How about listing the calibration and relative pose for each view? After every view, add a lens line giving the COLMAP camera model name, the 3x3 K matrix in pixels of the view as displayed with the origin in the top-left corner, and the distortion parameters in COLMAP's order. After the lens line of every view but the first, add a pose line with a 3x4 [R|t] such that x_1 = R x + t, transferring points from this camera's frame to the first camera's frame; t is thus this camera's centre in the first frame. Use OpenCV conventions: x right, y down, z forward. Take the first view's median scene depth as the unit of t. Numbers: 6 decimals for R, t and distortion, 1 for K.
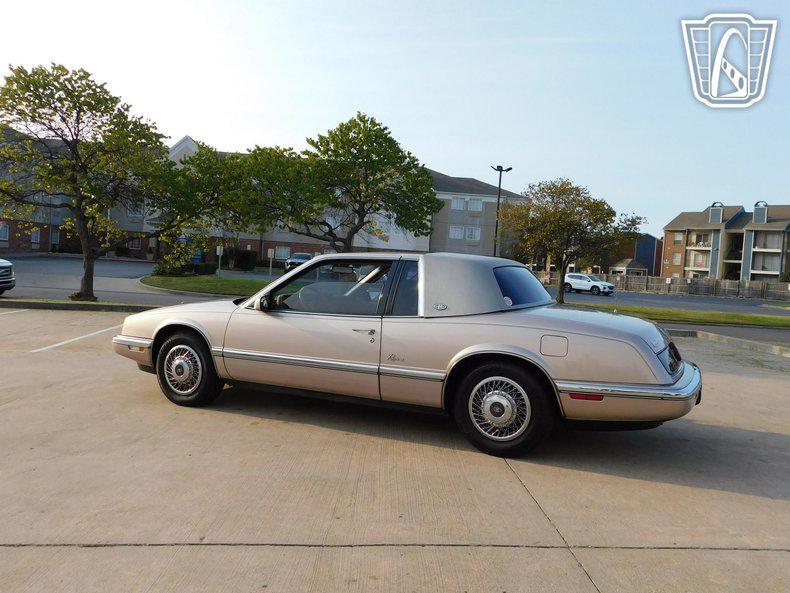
lens RADIAL K [[639.4, 0, 395.0], [0, 639.4, 296.5], [0, 0, 1]] dist [-0.004102, 0.008417]
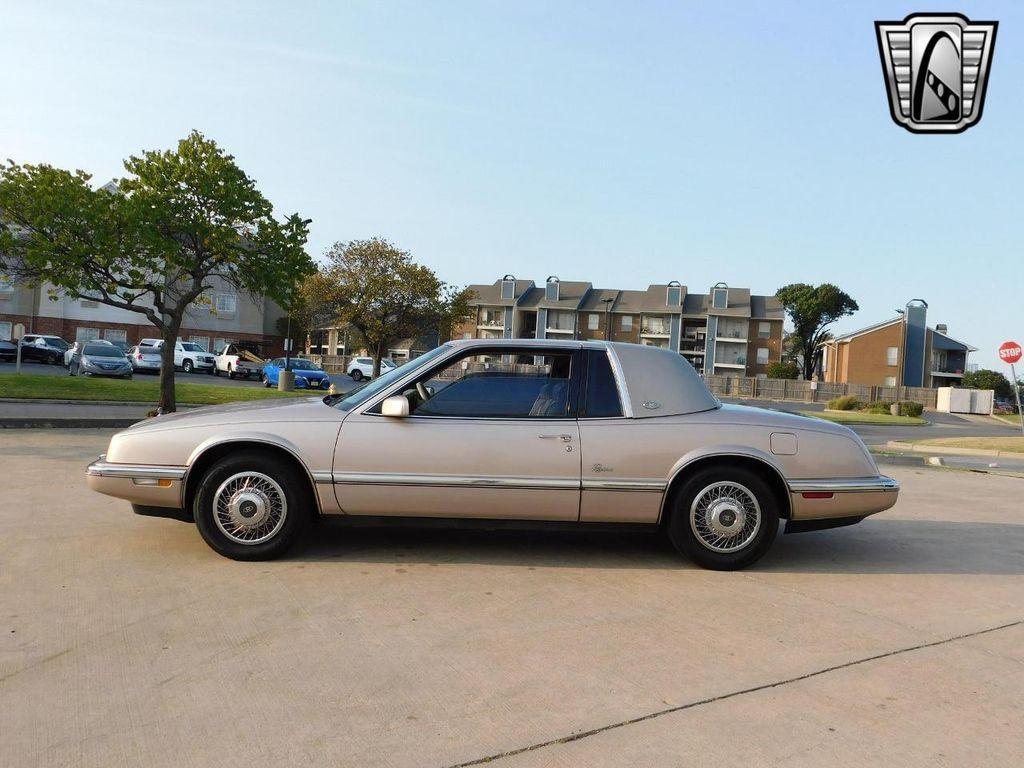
lens RADIAL K [[828.8, 0, 512.0], [0, 828.8, 384.0], [0, 0, 1]] dist [-0.004102, 0.008417]
pose [[0.880785, -0.015455, 0.473265, -0.530875], [0.016753, 0.999859, 0.001473, -0.014836], [-0.473221, 0.006632, 0.880919, 0.094616]]
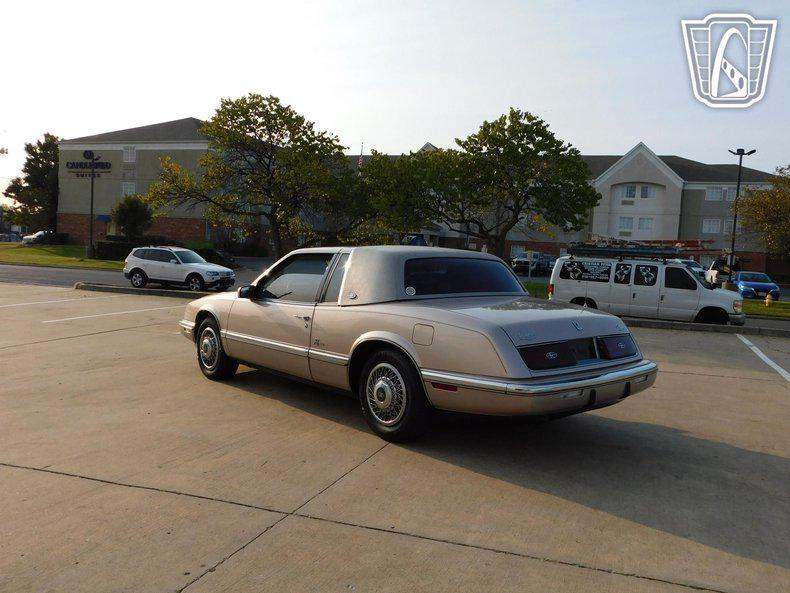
lens RADIAL K [[639.4, 0, 395.0], [0, 639.4, 296.5], [0, 0, 1]] dist [-0.004102, 0.008417]
pose [[0.921658, 0.011543, -0.387831, 0.471878], [-0.011430, 0.999931, 0.002597, 0.011762], [0.387834, 0.002039, 0.921727, 0.041475]]
